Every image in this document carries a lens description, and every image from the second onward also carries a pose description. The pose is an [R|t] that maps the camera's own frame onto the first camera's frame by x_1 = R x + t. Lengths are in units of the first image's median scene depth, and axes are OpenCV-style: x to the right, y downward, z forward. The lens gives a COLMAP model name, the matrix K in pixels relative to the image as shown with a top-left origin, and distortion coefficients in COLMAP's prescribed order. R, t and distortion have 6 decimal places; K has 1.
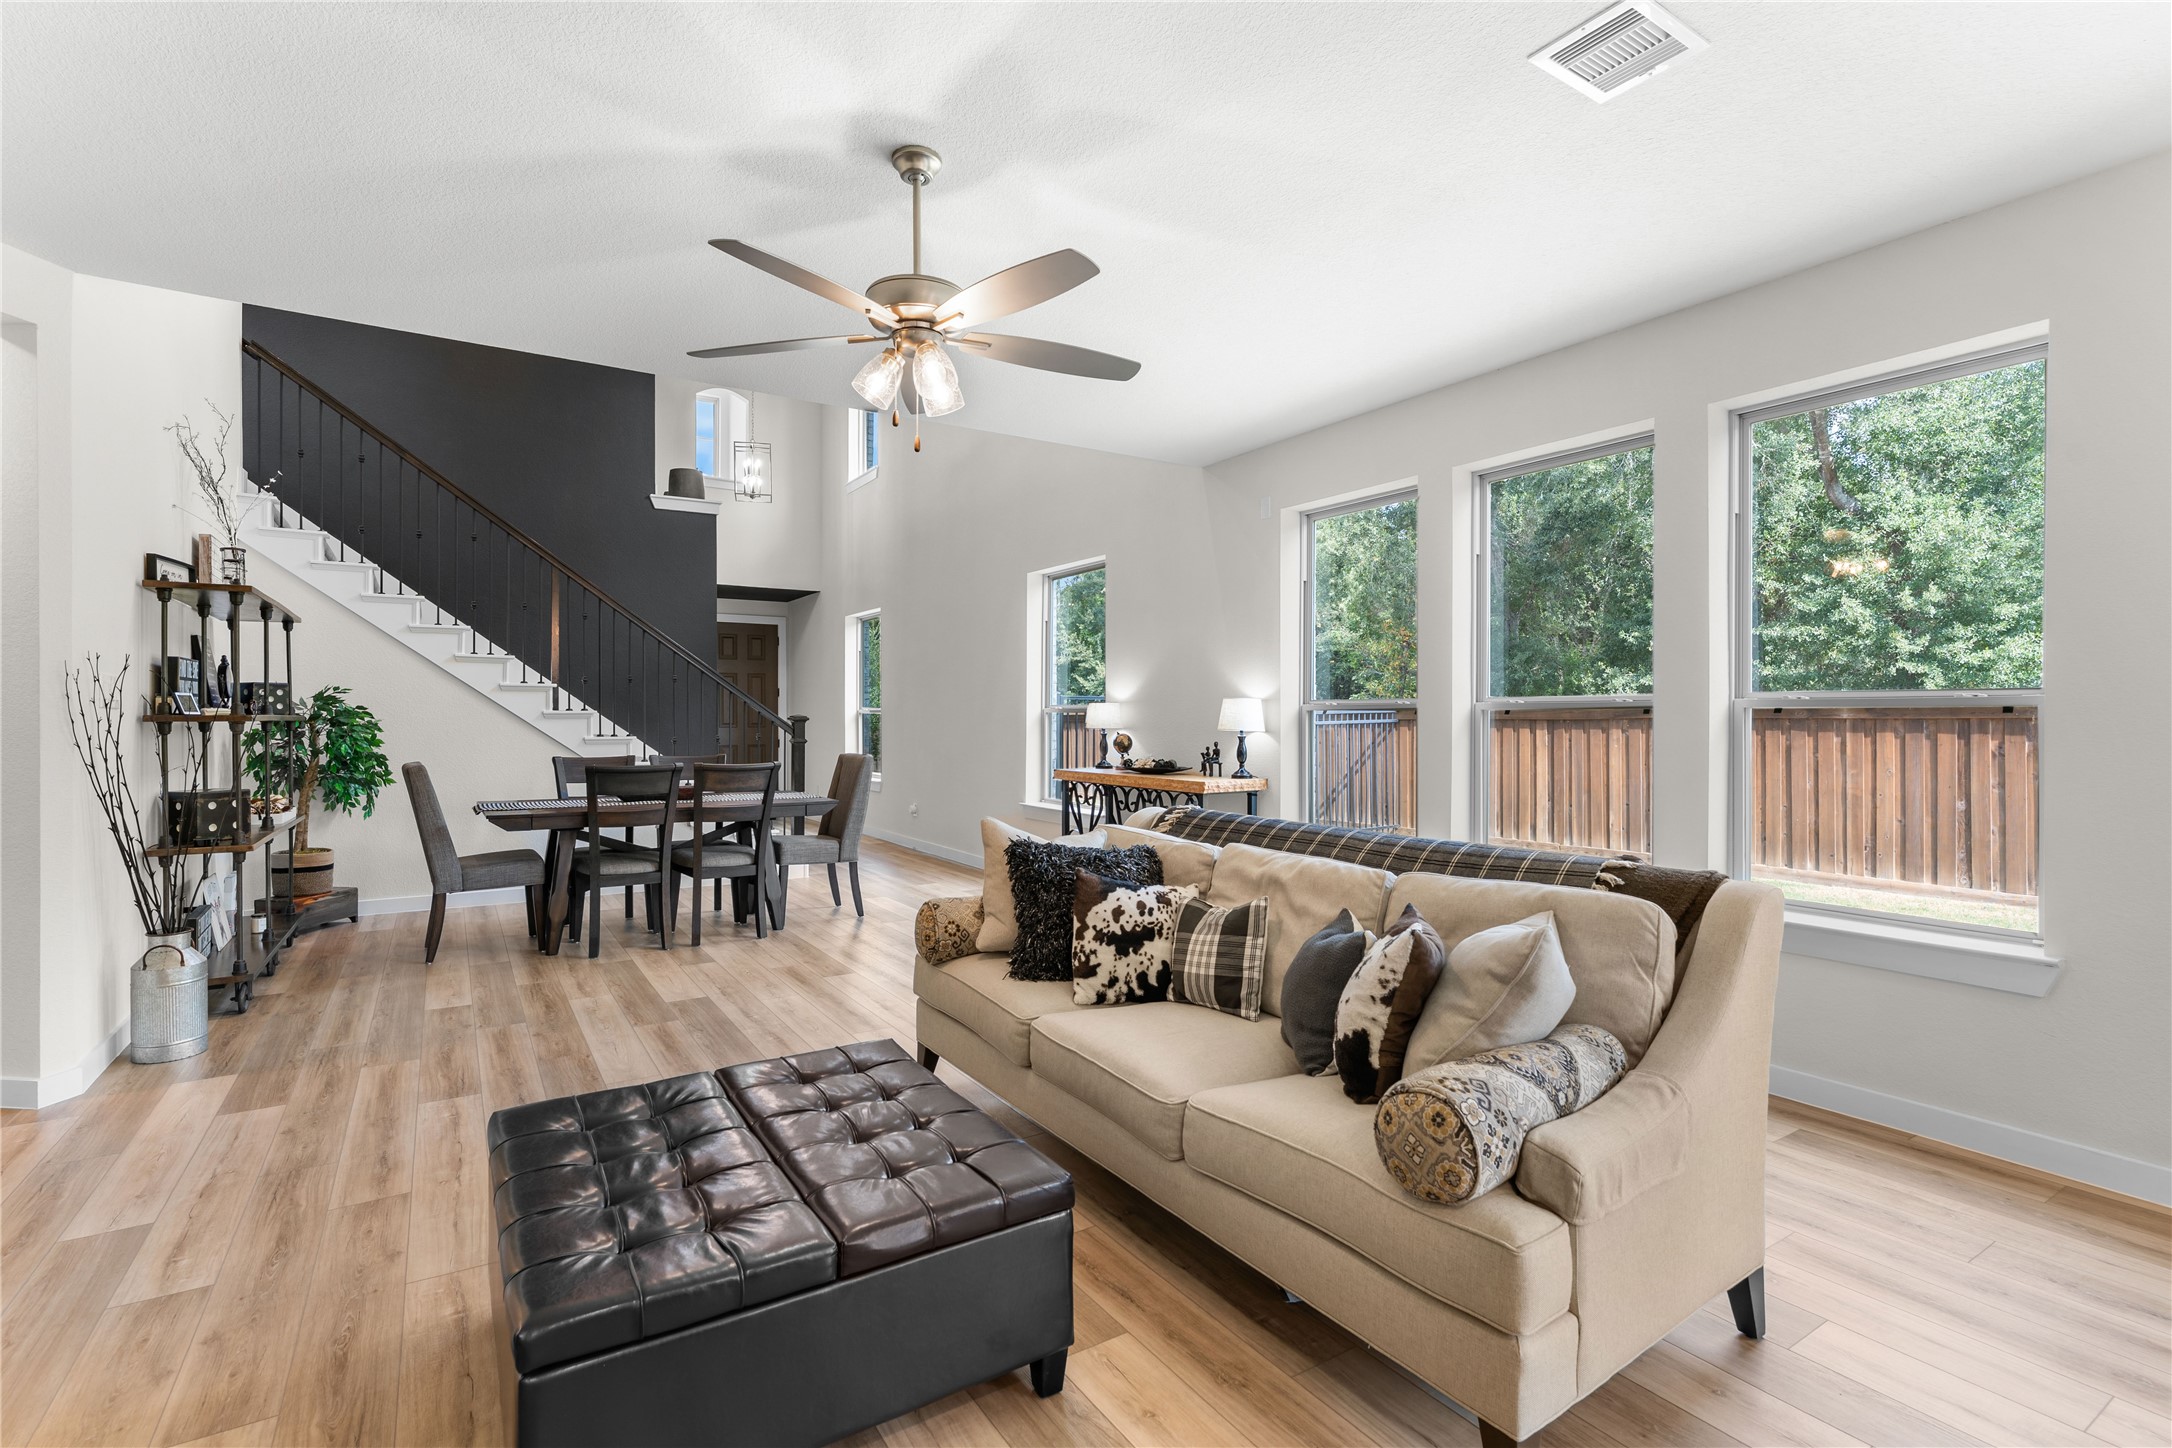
lens RADIAL K [[999.1, 0, 1078.8], [0, 999.1, 720.7], [0, 0, 1]] dist [0.000419, 0.000096]
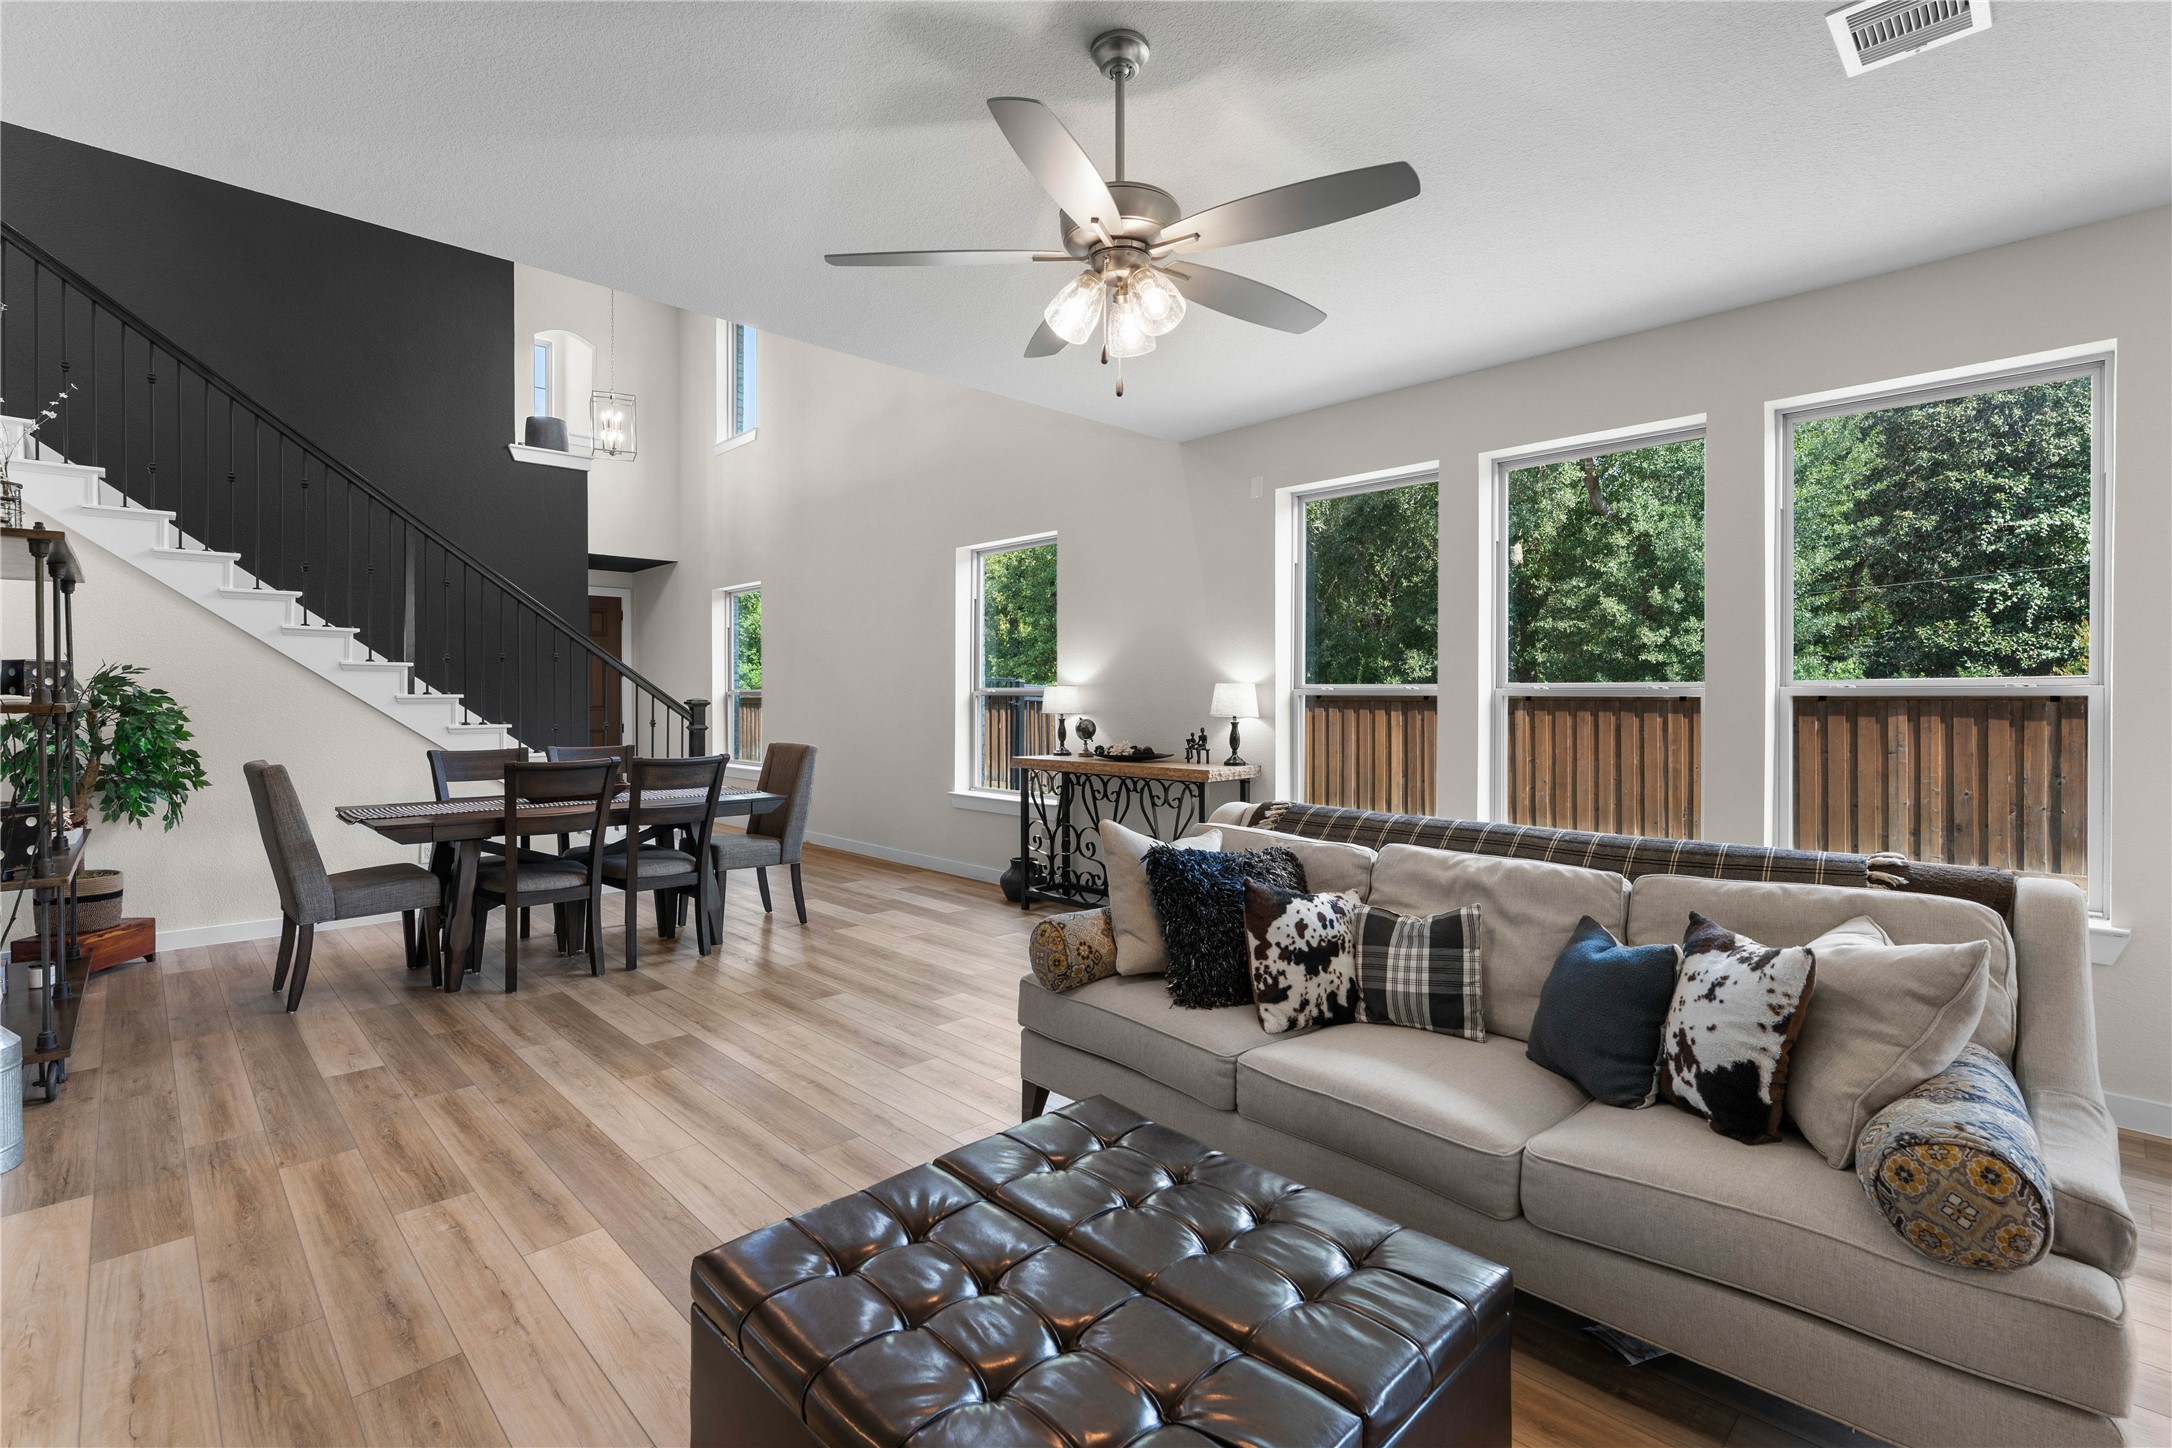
lens RADIAL K [[986.0, 0, 1079.7], [0, 986.0, 703.4], [0, 0, 1]] dist [-0.001441, 0.000790]
pose [[0.979250, -0.001667, 0.202647, -0.270363], [0.000996, 0.999994, 0.003416, -0.009370], [-0.202652, -0.003143, 0.979246, 0.141310]]
